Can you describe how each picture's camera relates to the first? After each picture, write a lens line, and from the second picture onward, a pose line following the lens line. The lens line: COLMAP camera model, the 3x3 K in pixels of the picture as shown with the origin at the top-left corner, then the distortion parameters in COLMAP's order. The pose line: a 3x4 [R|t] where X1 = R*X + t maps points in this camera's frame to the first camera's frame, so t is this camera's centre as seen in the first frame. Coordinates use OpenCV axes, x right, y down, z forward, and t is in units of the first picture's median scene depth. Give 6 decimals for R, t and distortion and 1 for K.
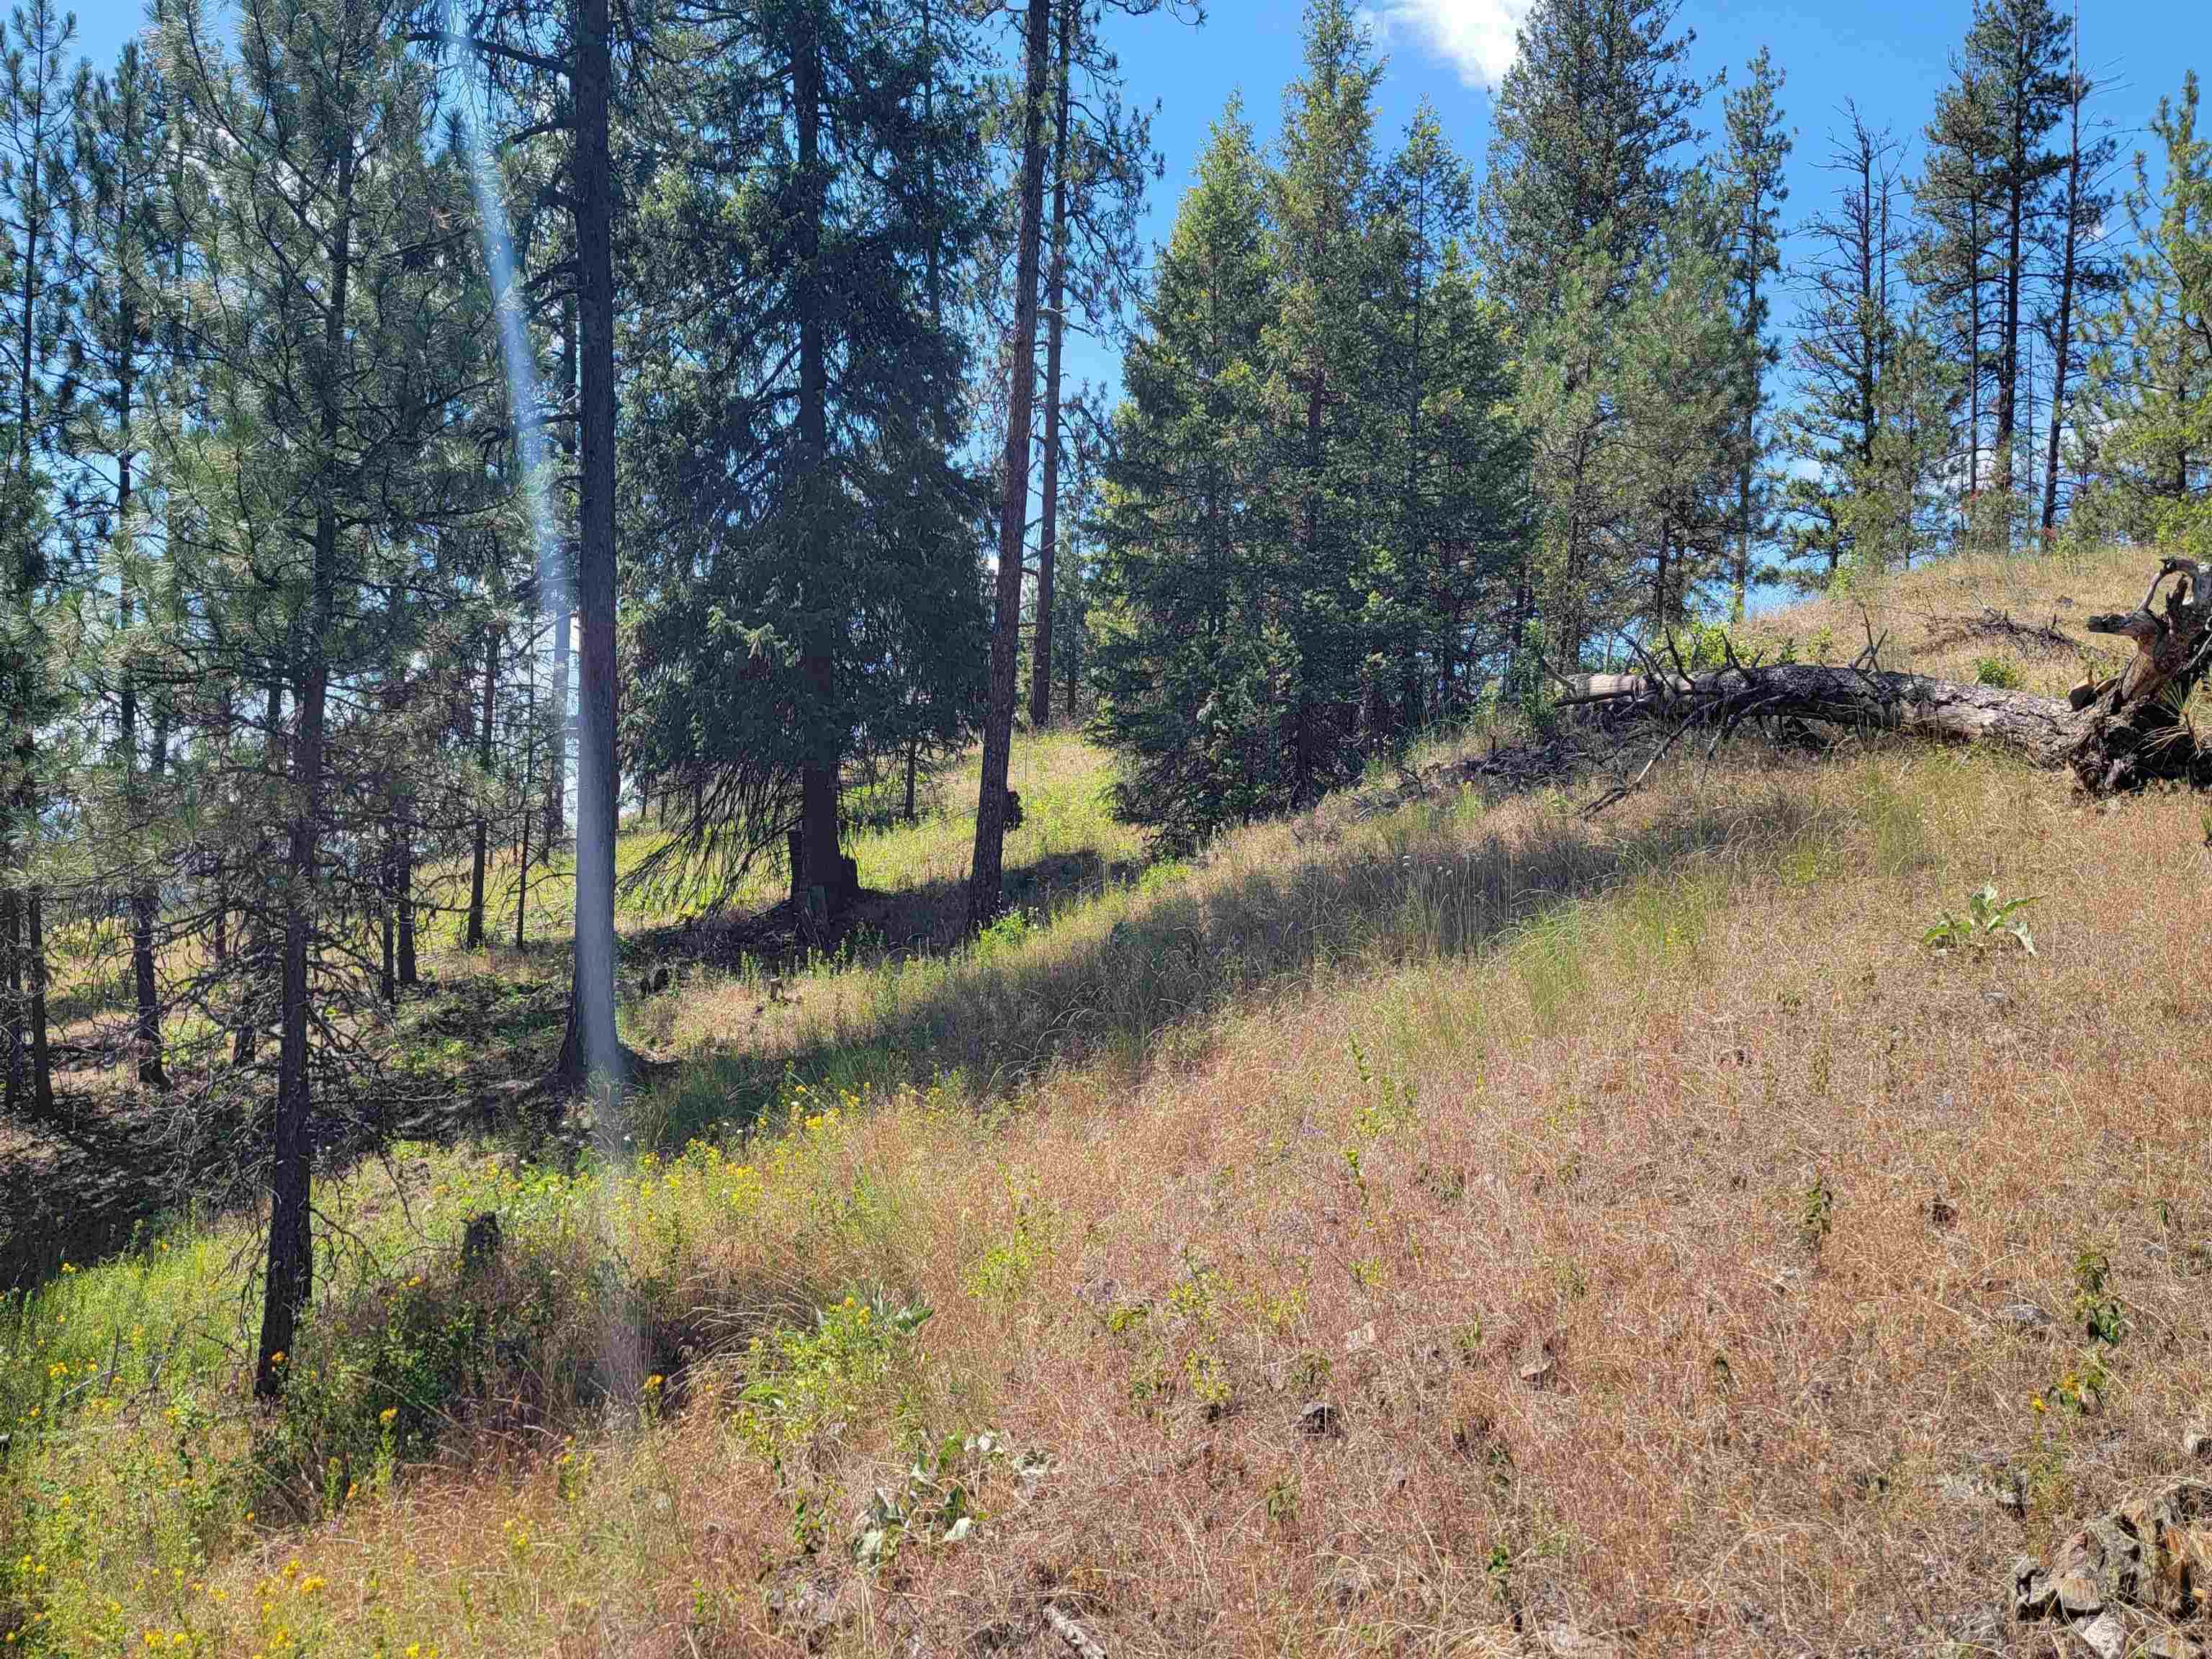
lens RADIAL K [[1541.9, 0, 1106.7], [0, 1541.9, 883.4], [0, 0, 1]] dist [0.018512, -0.010155]
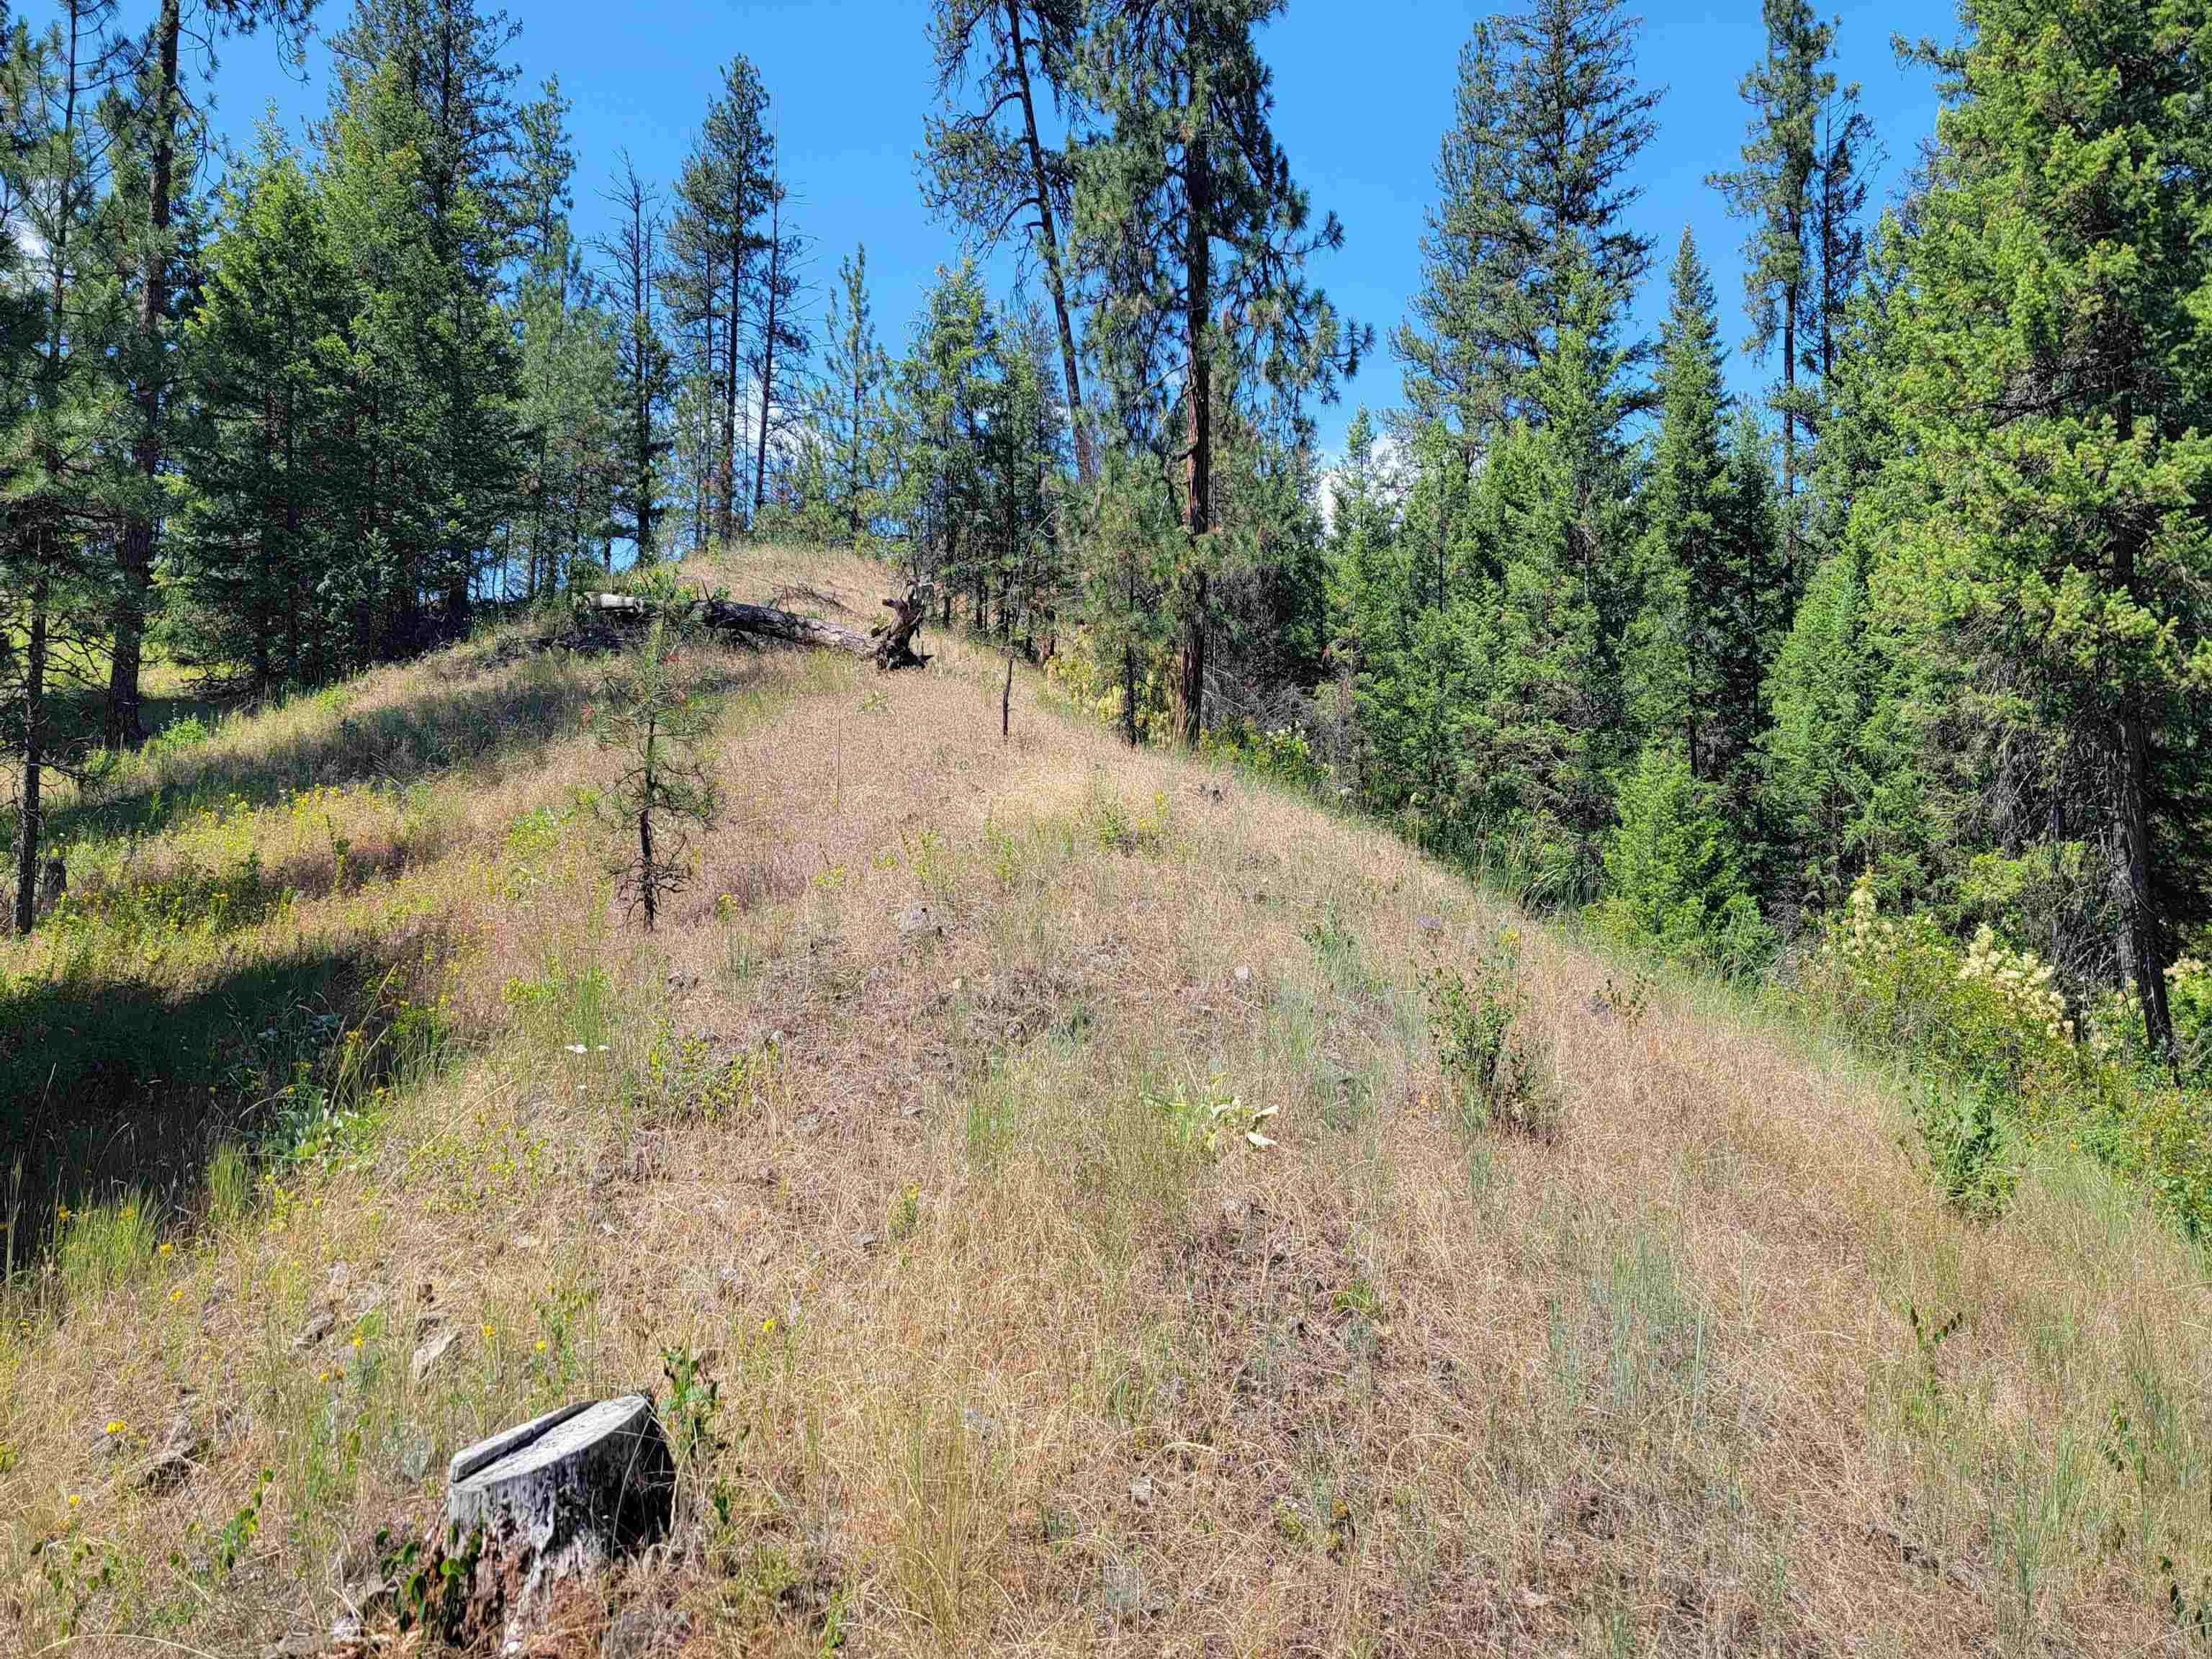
lens RADIAL K [[1541.9, 0, 1106.8], [0, 1541.9, 831.5], [0, 0, 1]] dist [0.018512, -0.010155]
pose [[0.696353, 0.005107, 0.717681, -0.142232], [-0.017423, 0.999800, 0.009790, 0.027100], [-0.717488, -0.019321, 0.696303, -0.157700]]
